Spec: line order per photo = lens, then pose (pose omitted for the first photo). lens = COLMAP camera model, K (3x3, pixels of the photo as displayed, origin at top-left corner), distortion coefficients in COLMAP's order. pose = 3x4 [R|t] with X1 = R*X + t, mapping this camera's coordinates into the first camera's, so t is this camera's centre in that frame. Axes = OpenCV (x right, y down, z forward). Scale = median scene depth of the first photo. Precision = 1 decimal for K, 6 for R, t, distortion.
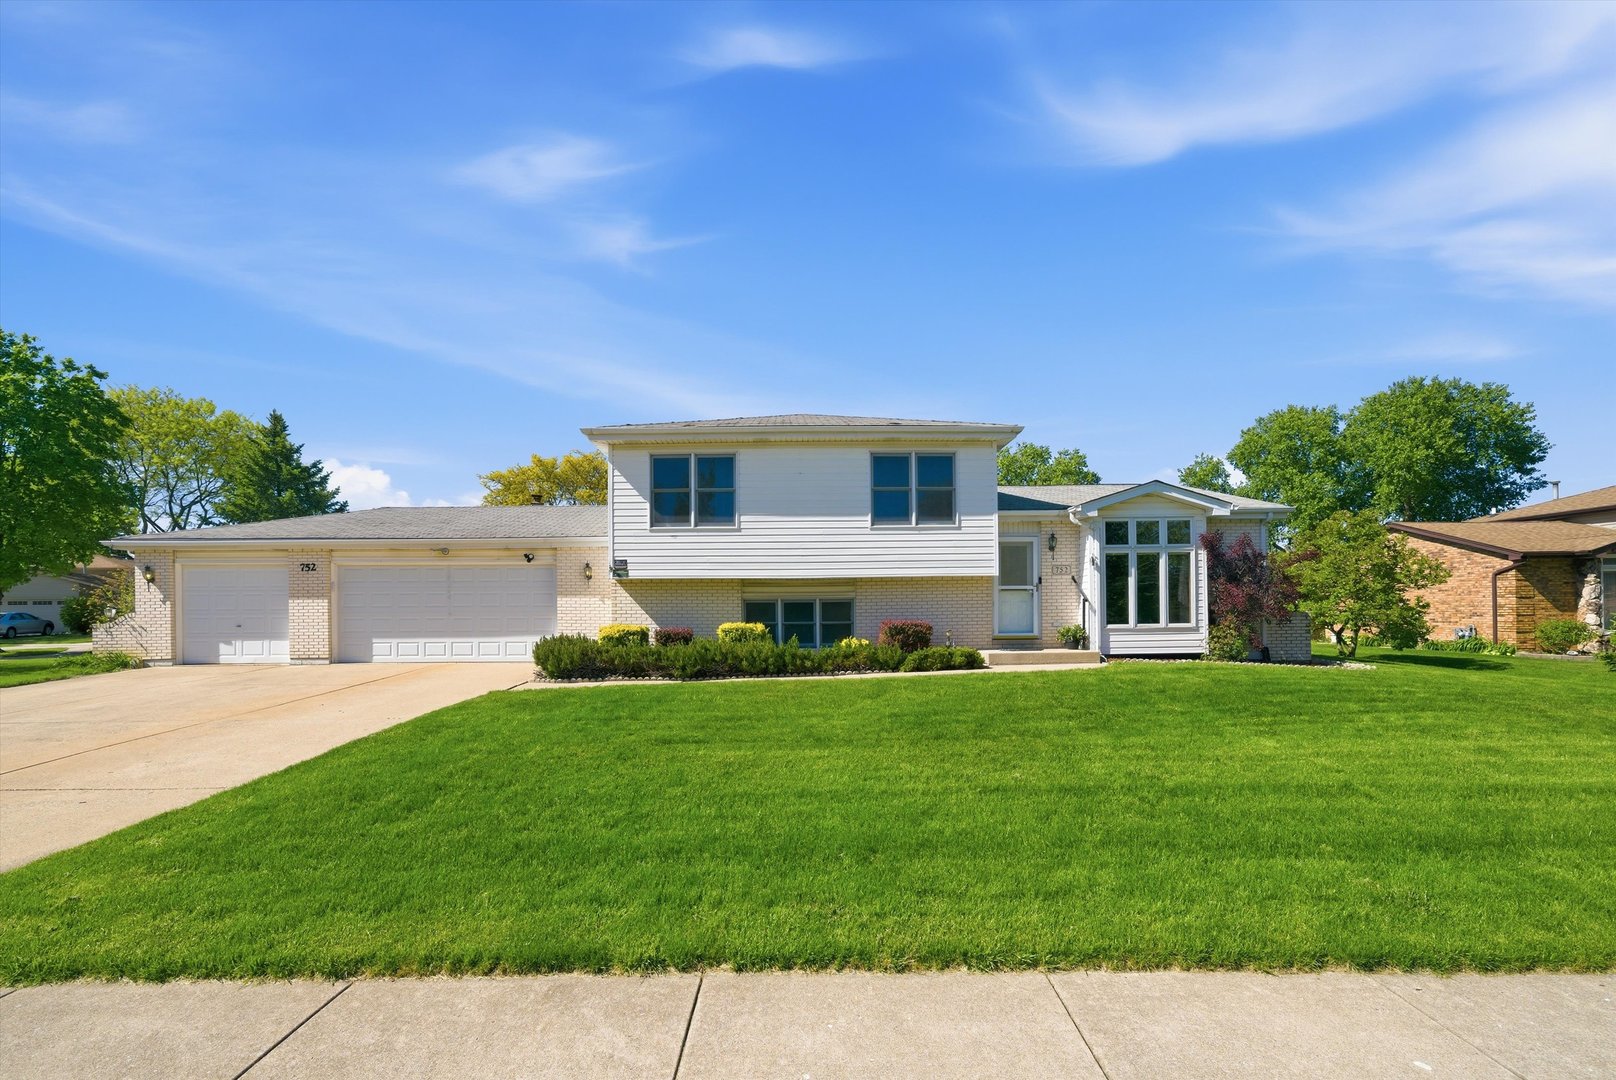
lens RADIAL K [[558.9, 0, 805.5], [0, 558.9, 535.3], [0, 0, 1]] dist [-0.022459, 0.009082]
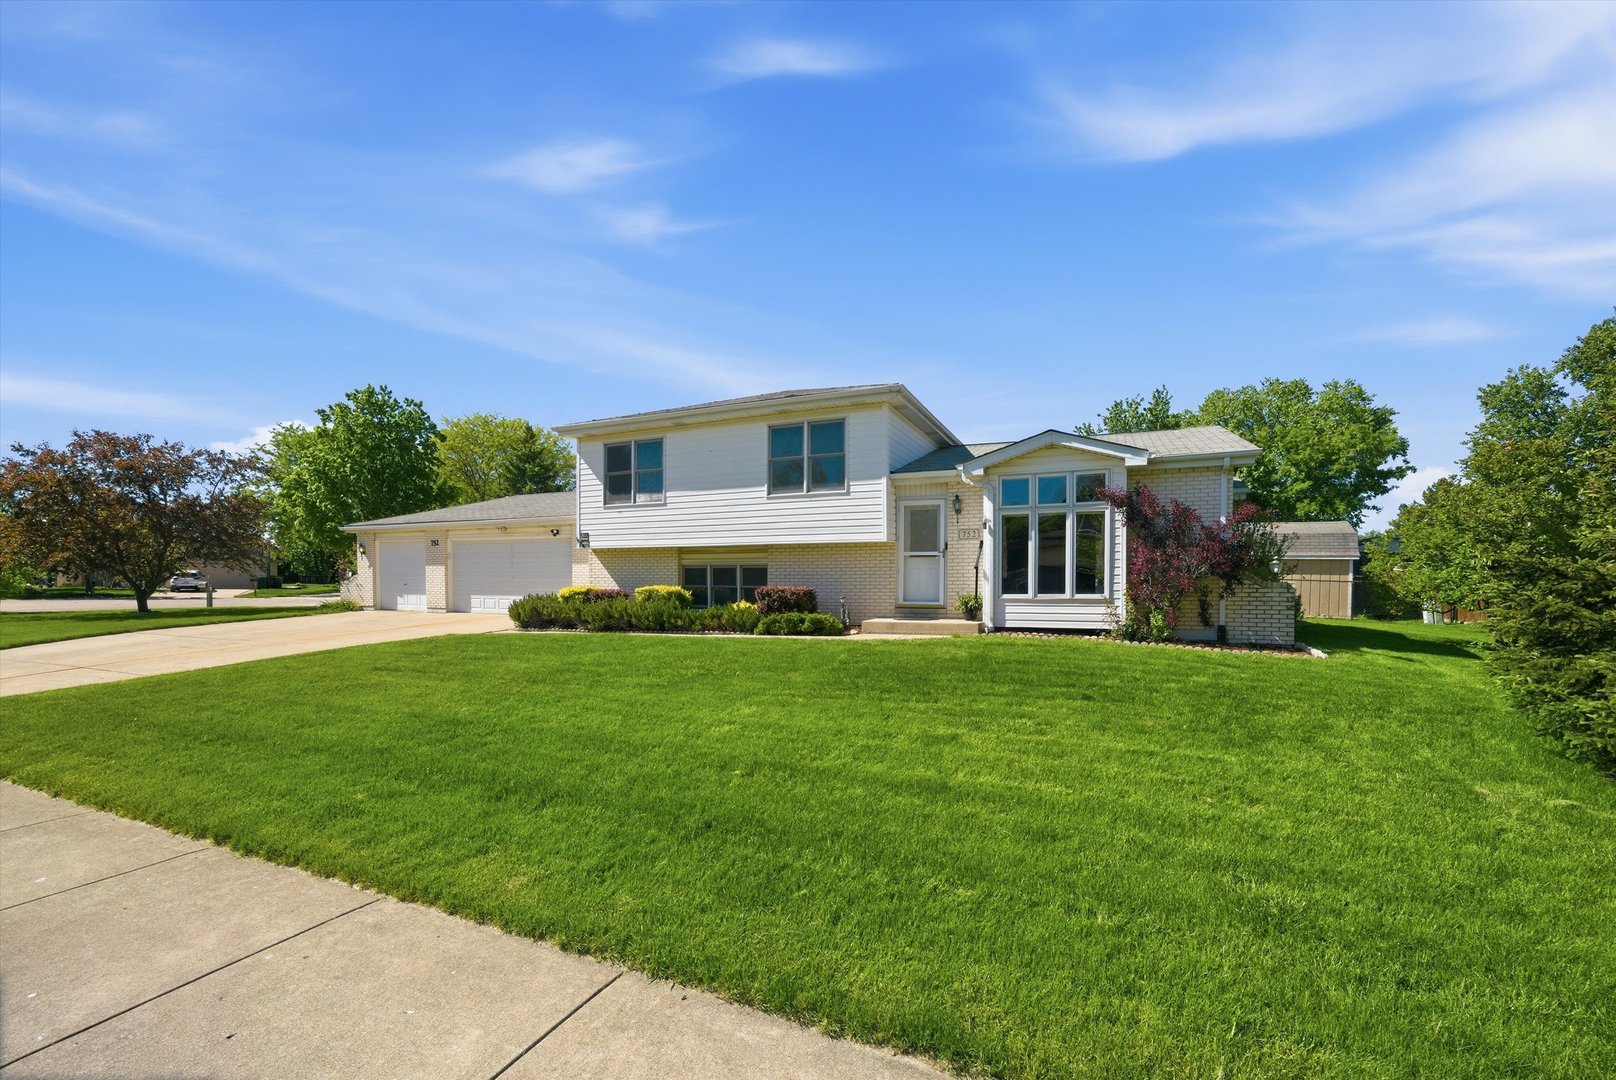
lens RADIAL K [[566.3, 0, 897.9], [0, 566.3, 545.2], [0, 0, 1]] dist [-0.024414, 0.009283]
pose [[0.941658, -0.011455, -0.336378, 0.689255], [0.036600, 0.996979, 0.068508, 0.011447], [0.334577, -0.076822, 0.939232, 0.081889]]
